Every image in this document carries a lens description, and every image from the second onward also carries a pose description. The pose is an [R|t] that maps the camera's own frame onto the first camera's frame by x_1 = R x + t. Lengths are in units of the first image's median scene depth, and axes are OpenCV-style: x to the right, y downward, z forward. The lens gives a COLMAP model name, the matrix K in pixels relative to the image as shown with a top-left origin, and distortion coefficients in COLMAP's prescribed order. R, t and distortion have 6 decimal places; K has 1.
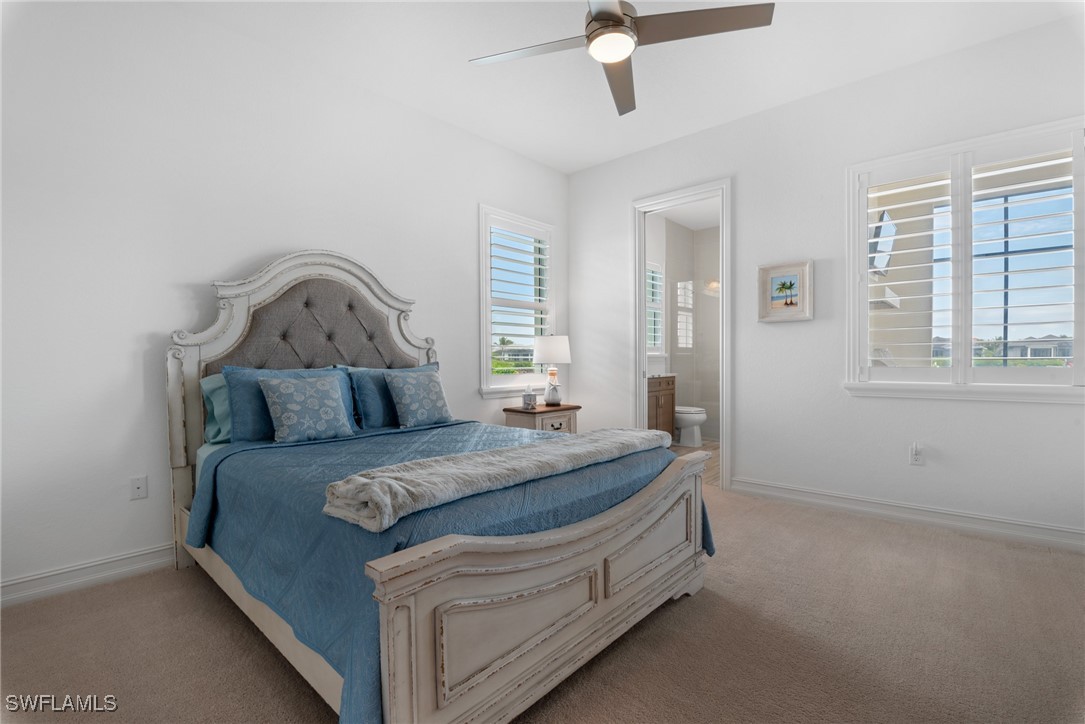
lens RADIAL K [[499.2, 0, 544.1], [0, 499.2, 370.9], [0, 0, 1]] dist [0.002401, 0.000000]
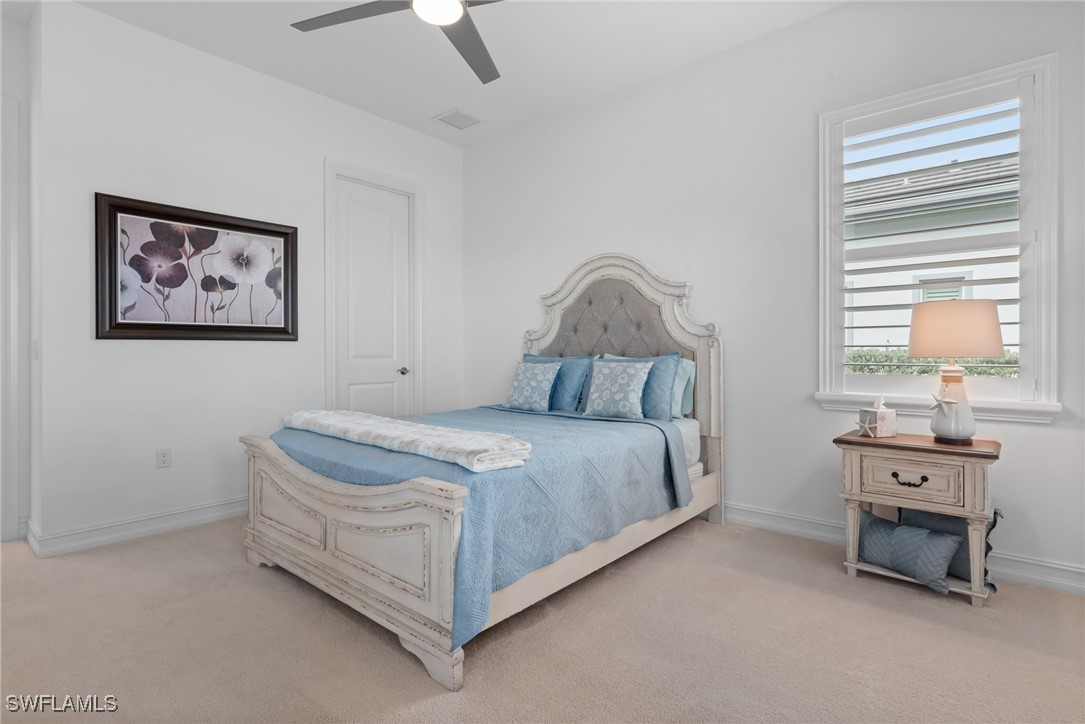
lens RADIAL K [[542.7, 0, 540.6], [0, 542.7, 355.8], [0, 0, 1]] dist [-0.005237, -0.000737]
pose [[0.002435, 0.011922, -0.999926, 0.763469], [-0.023713, 0.999648, 0.011861, -0.017980], [0.999716, 0.023683, 0.002717, 0.813226]]
